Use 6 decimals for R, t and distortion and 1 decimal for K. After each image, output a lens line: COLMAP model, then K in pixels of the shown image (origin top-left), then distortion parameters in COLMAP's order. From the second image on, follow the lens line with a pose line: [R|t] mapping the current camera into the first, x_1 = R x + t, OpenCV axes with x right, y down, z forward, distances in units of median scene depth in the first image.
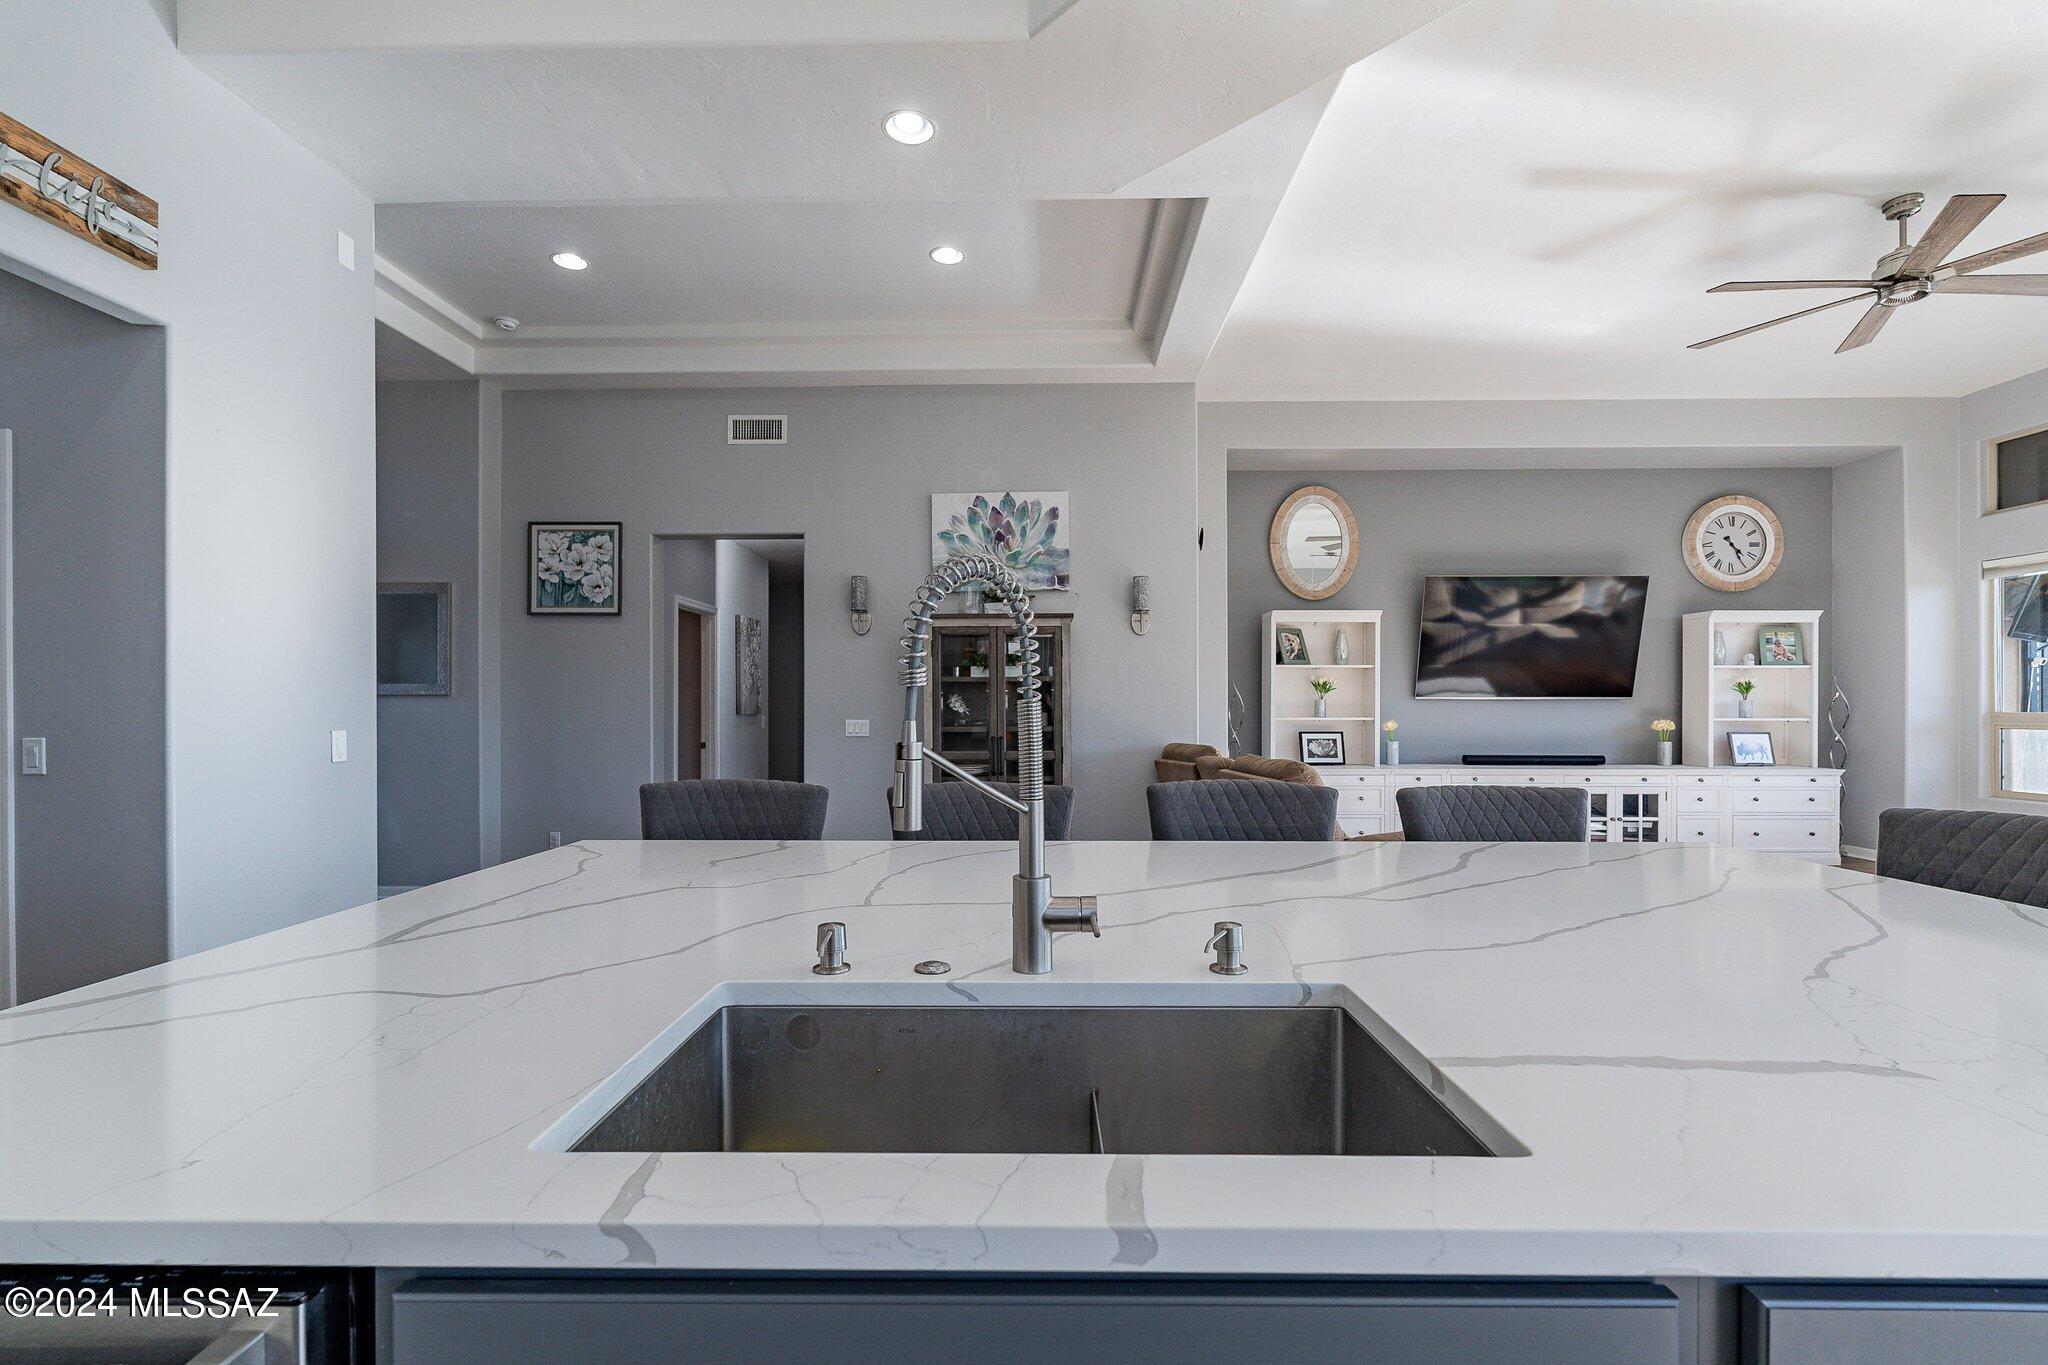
lens RADIAL K [[882.0, 0, 1022.7], [0, 882.0, 707.5], [0, 0, 1]] dist [-0.005050, -0.000118]
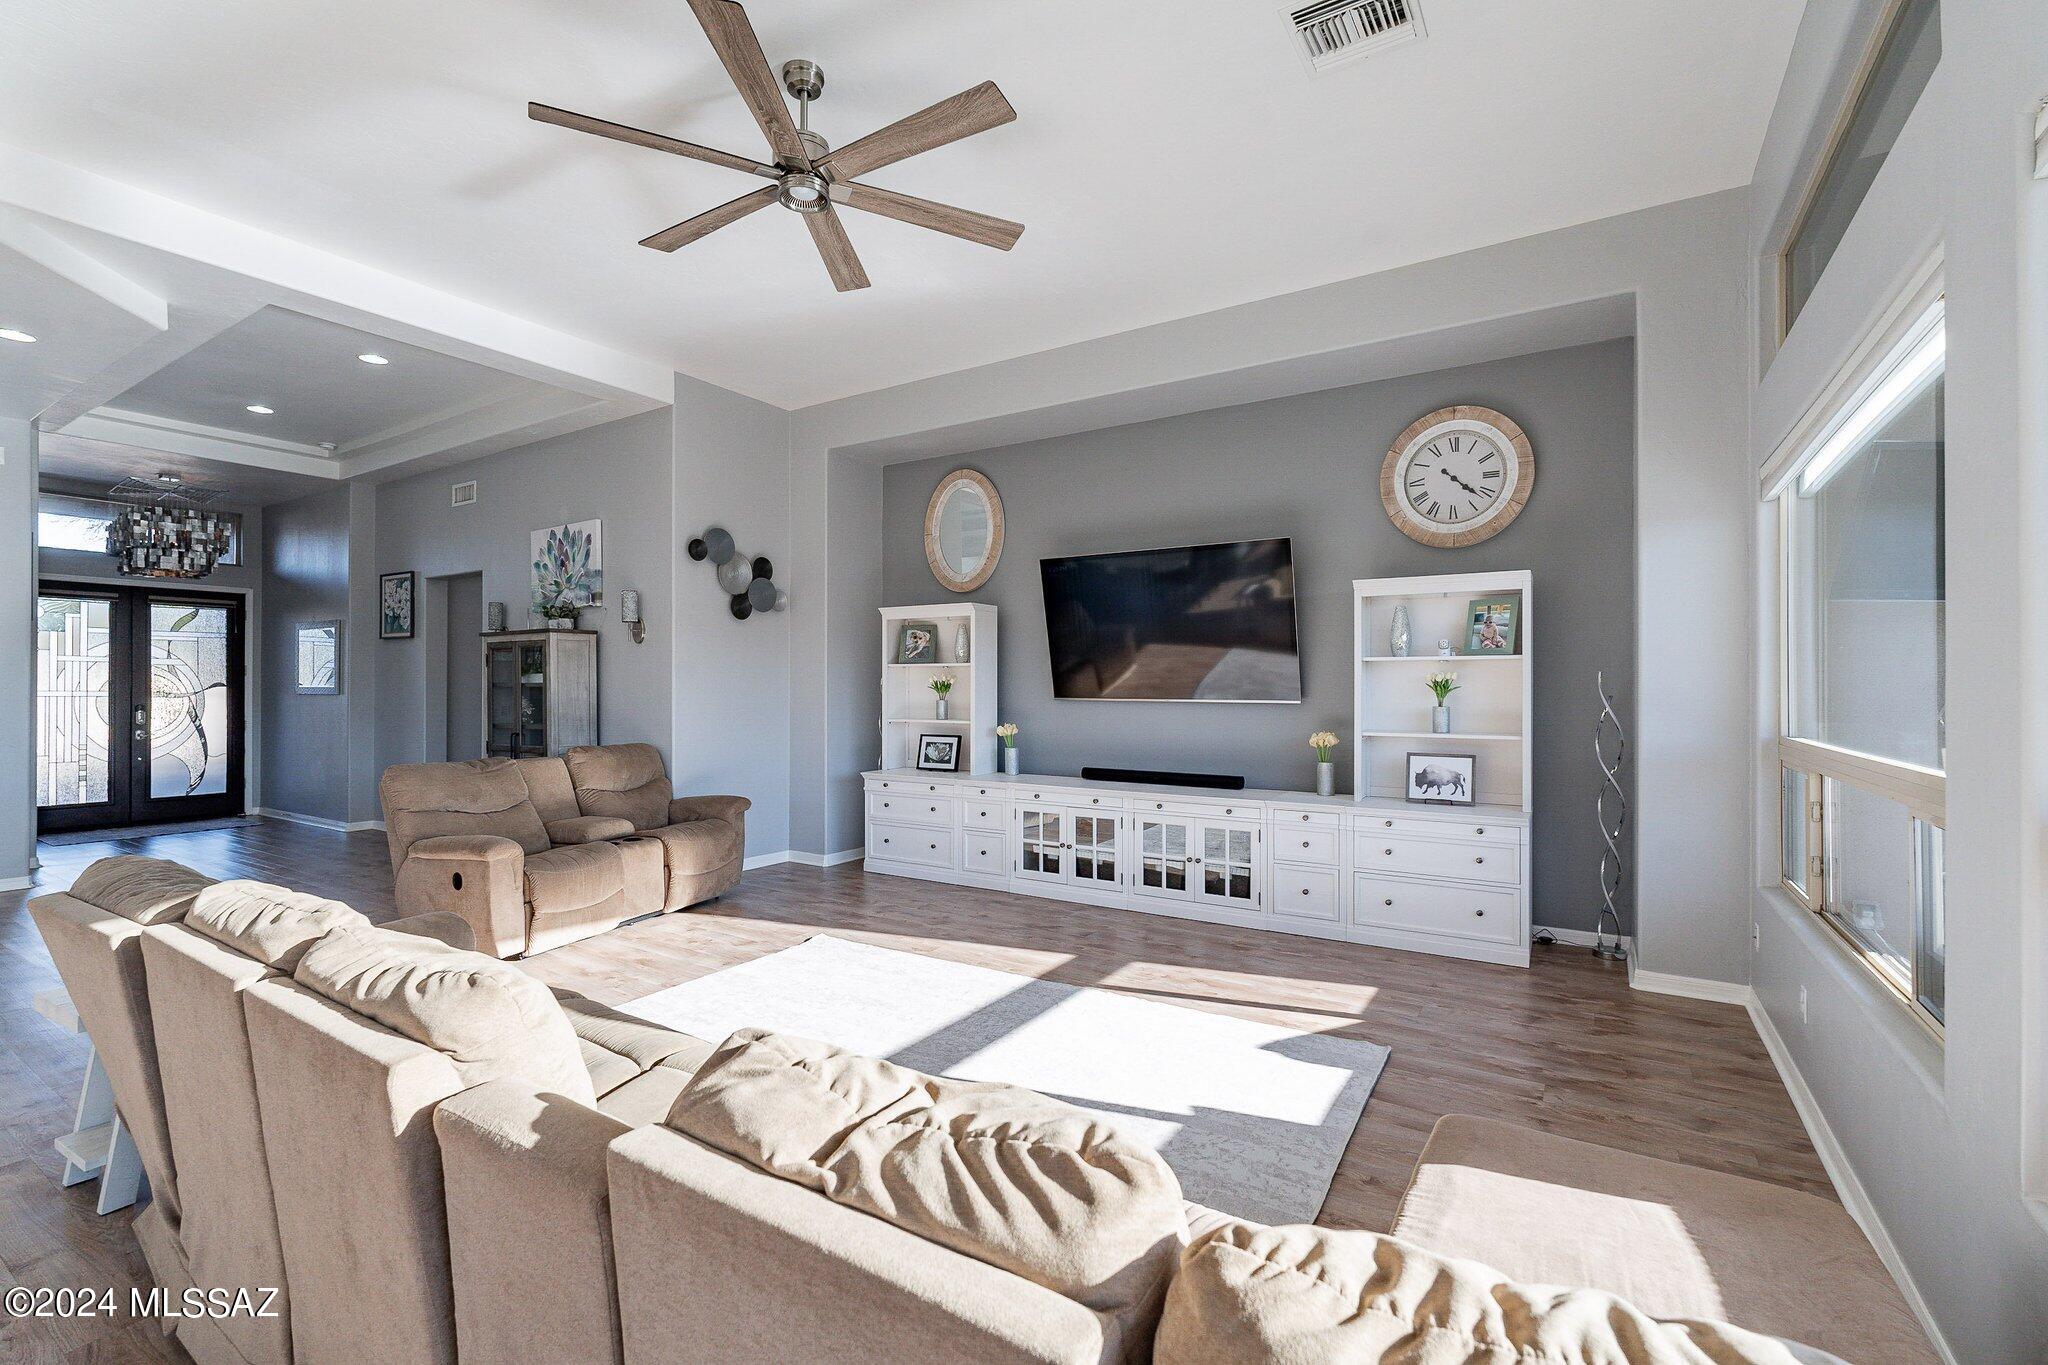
lens RADIAL K [[898.7, 0, 1014.5], [0, 898.7, 681.5], [0, 0, 1]] dist [0.001889, 0.000343]
pose [[0.851863, -0.001612, -0.523763, 0.911555], [-0.003257, 0.999960, -0.008375, -0.021290], [0.523755, 0.008840, 0.851823, 0.234593]]
